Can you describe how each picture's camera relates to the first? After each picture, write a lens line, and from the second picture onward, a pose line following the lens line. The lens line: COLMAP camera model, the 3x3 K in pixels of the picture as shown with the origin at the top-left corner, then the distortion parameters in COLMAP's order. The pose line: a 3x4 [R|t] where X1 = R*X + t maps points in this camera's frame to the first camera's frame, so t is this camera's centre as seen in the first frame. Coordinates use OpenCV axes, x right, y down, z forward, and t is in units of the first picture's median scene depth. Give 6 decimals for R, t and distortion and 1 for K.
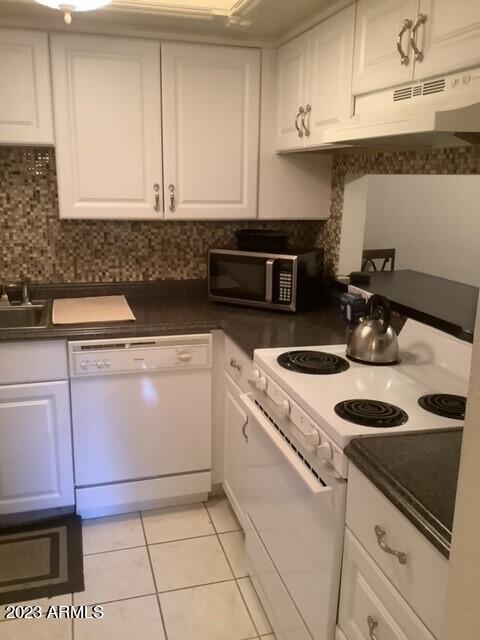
lens RADIAL K [[574.8, 0, 240.0], [0, 574.8, 320.0], [0, 0, 1]] dist [0.122057, -0.211734]
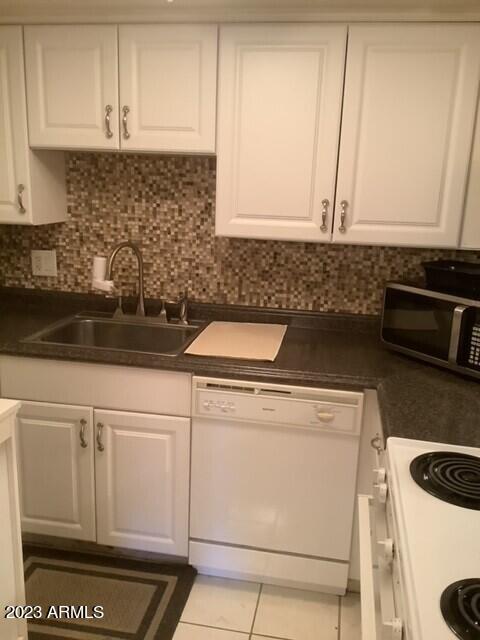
lens RADIAL K [[574.8, 0, 240.0], [0, 574.8, 320.0], [0, 0, 1]] dist [0.122057, -0.211734]
pose [[0.895390, 0.121938, -0.428262, 0.109813], [-0.126366, 0.991817, 0.018197, -0.059663], [0.426976, 0.037825, 0.903471, 0.195810]]
